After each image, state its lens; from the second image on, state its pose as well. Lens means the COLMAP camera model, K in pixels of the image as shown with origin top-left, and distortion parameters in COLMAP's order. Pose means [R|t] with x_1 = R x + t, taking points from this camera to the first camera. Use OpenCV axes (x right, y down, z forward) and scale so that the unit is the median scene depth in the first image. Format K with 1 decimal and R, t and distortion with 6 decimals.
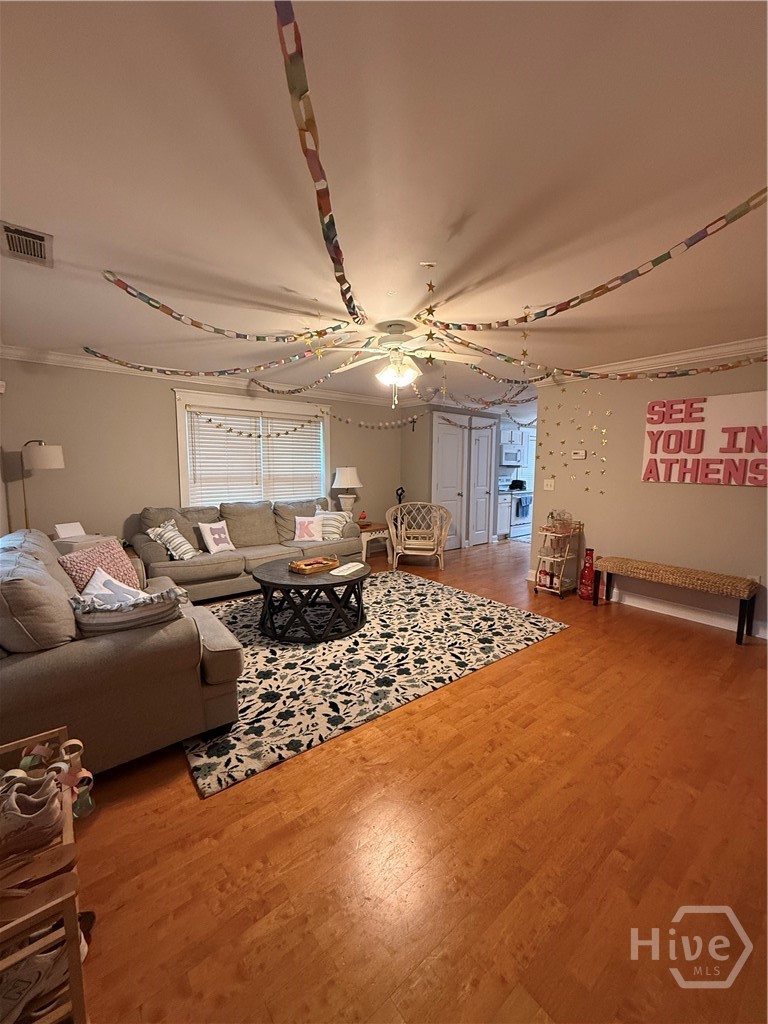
lens RADIAL K [[412.7, 0, 389.7], [0, 412.7, 510.2], [0, 0, 1]] dist [-0.000260, -0.000103]
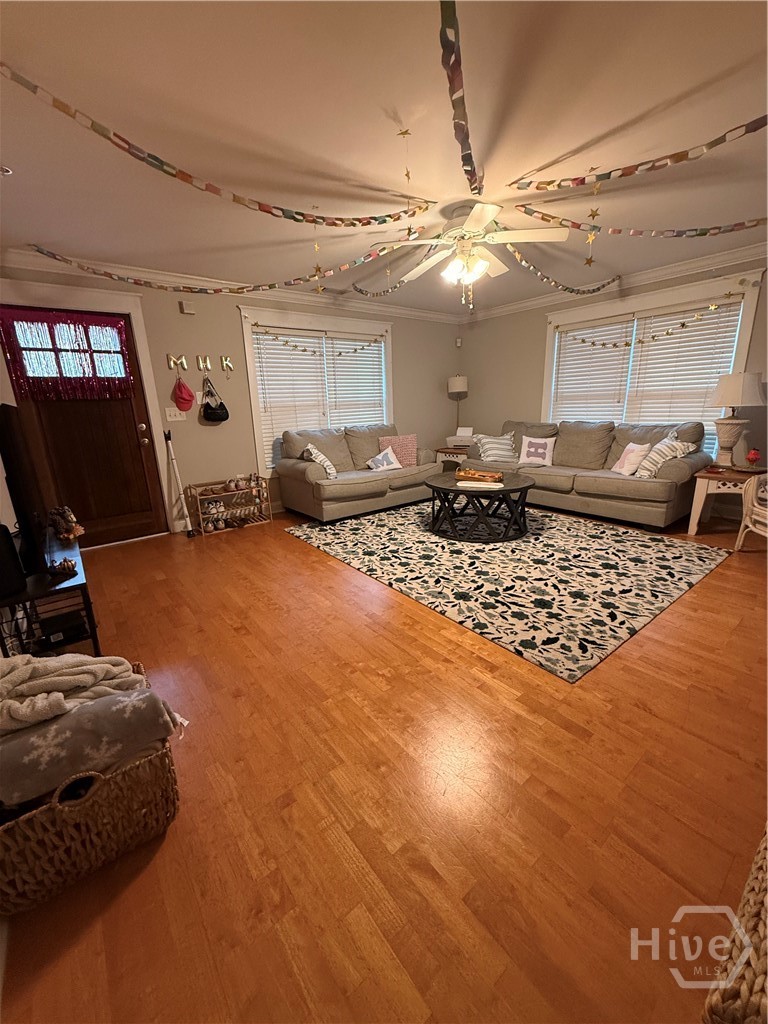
lens RADIAL K [[412.7, 0, 389.7], [0, 412.7, 510.2], [0, 0, 1]] dist [-0.000260, -0.000103]
pose [[-0.012068, 0.264511, -0.964307, 0.919732], [-0.061393, 0.962362, 0.264746, -0.064891], [0.998041, 0.062396, 0.004625, 0.759949]]
